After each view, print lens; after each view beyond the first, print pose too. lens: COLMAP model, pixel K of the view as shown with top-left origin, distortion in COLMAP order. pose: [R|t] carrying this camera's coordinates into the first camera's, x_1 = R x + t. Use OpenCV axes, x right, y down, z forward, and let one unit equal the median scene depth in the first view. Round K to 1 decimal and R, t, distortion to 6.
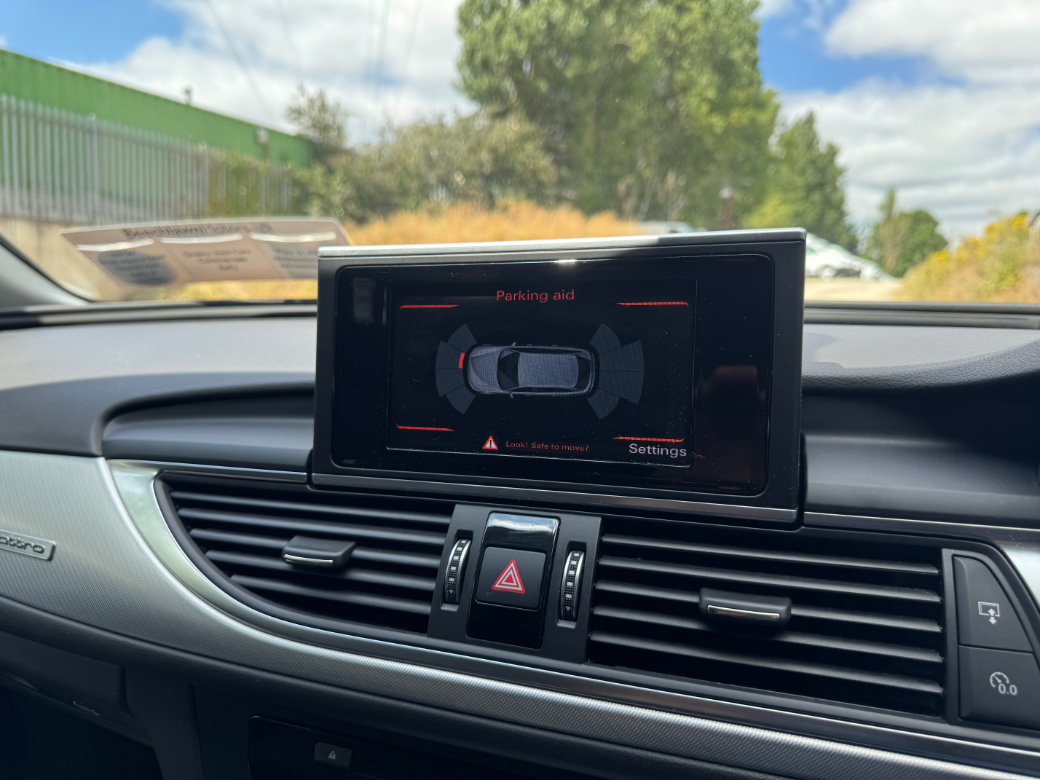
lens RADIAL K [[743.1, 0, 515.0], [0, 743.1, 393.8], [0, 0, 1]] dist [0.035618, -0.047889]
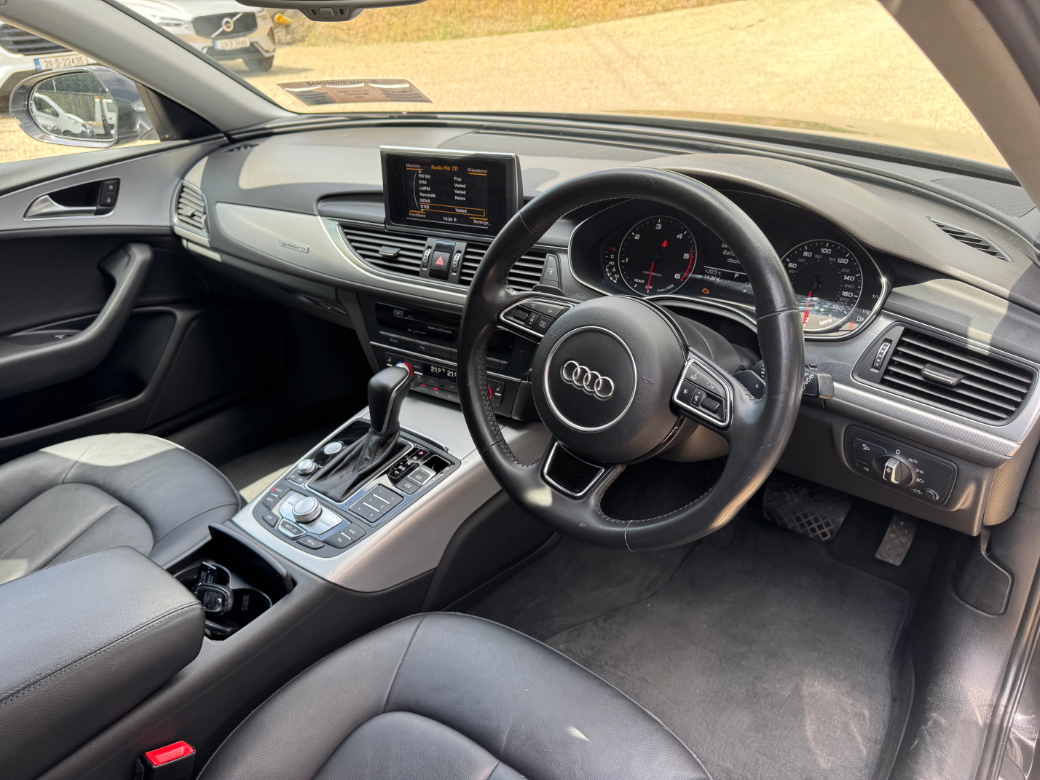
lens RADIAL K [[743.1, 0, 538.3], [0, 743.1, 394.6], [0, 0, 1]] dist [0.035618, -0.047889]
pose [[0.980060, 0.051218, -0.191988, 0.850197], [0.027179, 0.922572, 0.384866, -0.363914], [0.196835, -0.382410, 0.902784, -1.670618]]
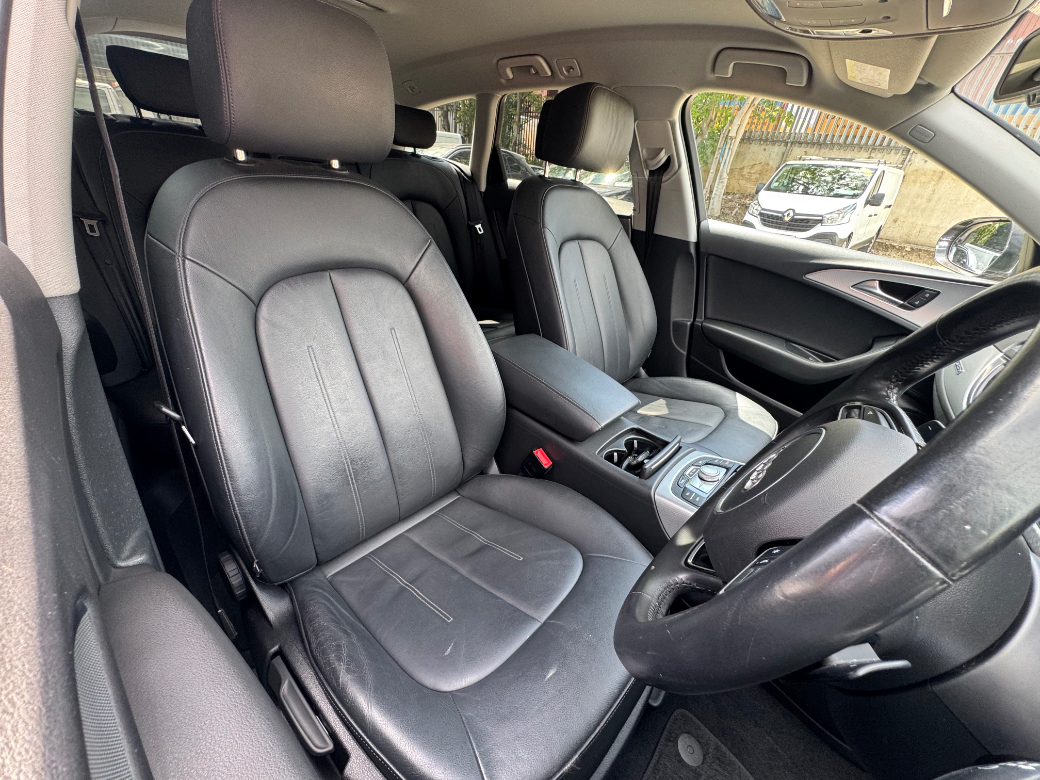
lens RADIAL K [[419.8, 0, 519.1], [0, 419.8, 396.6], [0, 0, 1]] dist [-0.008146, 0.000261]
pose [[-0.267488, 0.422836, -0.865829, 1.401155], [-0.218475, 0.848555, 0.481895, -0.138124], [0.938466, 0.318063, -0.134599, -0.464019]]
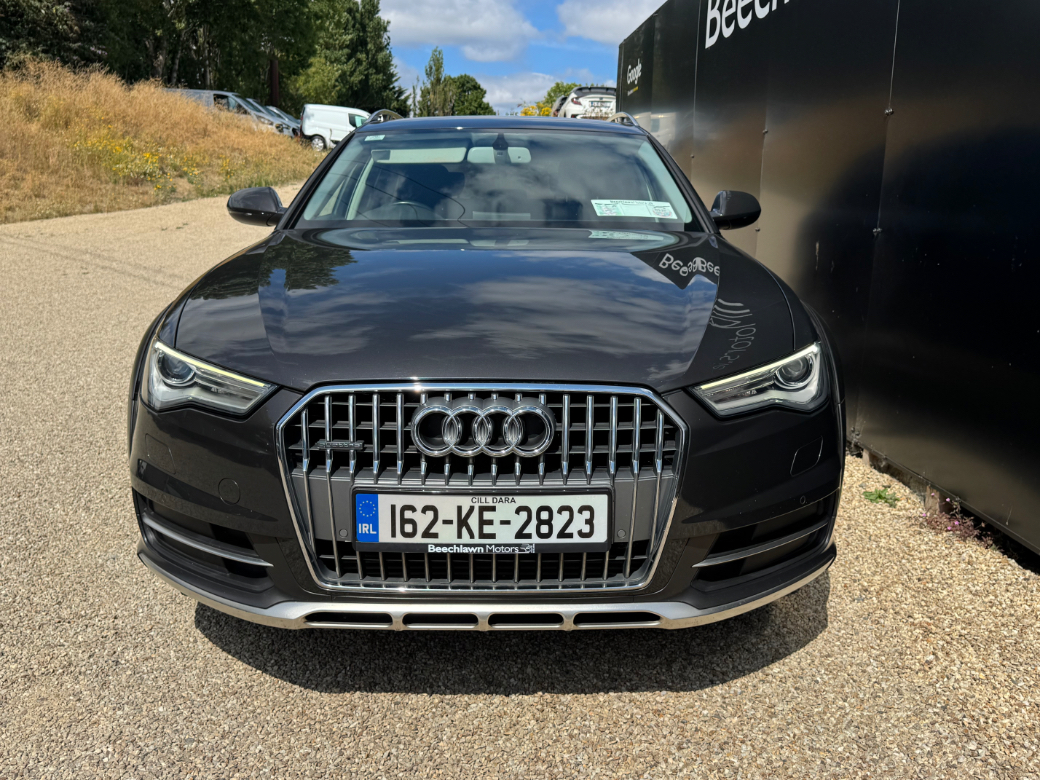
lens RADIAL K [[903.4, 0, 519.8], [0, 903.4, 394.0], [0, 0, 1]] dist [-0.004799, -0.006138]
pose [[0.855585, -0.119131, 0.503768, -3.545864], [0.060668, 0.989529, 0.130967, 0.348457], [-0.514095, -0.081491, 0.853854, -6.171553]]
